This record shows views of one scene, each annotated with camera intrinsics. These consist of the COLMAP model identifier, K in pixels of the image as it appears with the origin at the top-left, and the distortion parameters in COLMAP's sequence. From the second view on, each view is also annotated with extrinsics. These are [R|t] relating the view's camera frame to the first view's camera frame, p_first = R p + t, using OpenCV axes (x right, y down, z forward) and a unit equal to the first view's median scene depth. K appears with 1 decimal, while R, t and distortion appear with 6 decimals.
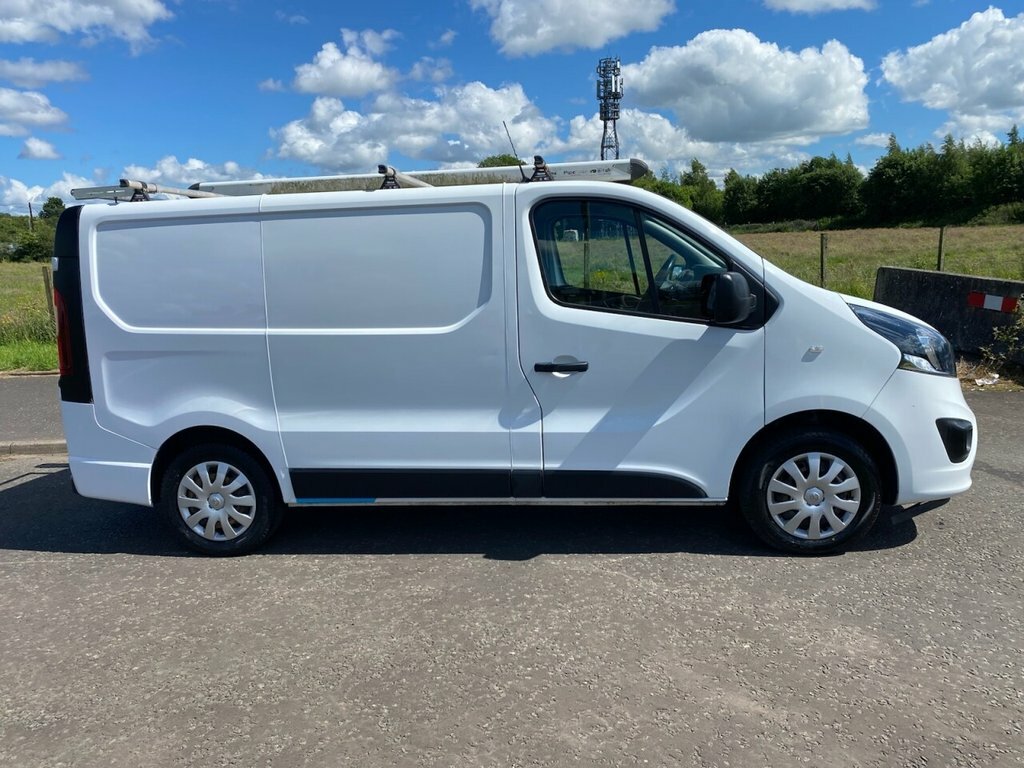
lens RADIAL K [[786.5, 0, 512.0], [0, 786.5, 384.0], [0, 0, 1]] dist [0.042857, -0.045580]
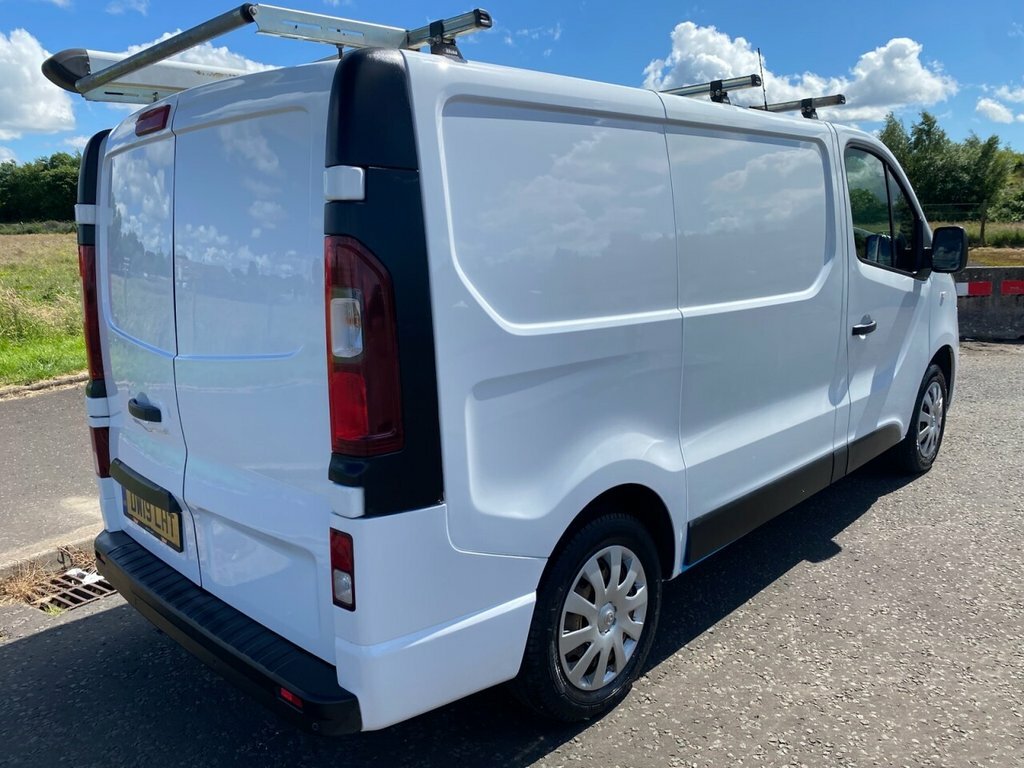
lens RADIAL K [[787.0, 0, 512.0], [0, 787.0, 384.0], [0, 0, 1]] dist [0.008141, -0.015876]
pose [[0.606418, -0.132002, 0.784113, -0.736427], [0.137670, 0.988661, 0.059965, -0.055234], [-0.783138, 0.071585, 0.617714, 0.603540]]
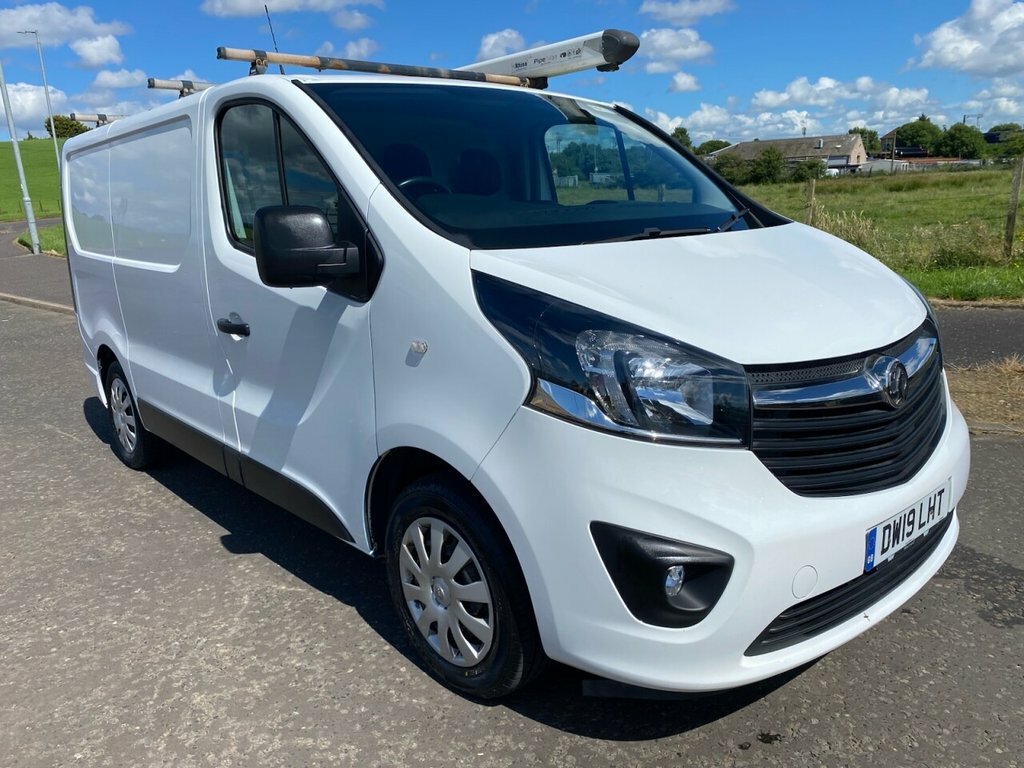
lens RADIAL K [[787.0, 0, 512.0], [0, 787.0, 384.0], [0, 0, 1]] dist [0.008141, -0.015876]
pose [[0.741339, 0.158897, -0.652049, 0.624638], [-0.096844, 0.986727, 0.130349, -0.075225], [0.664106, -0.033485, 0.746888, 0.479518]]
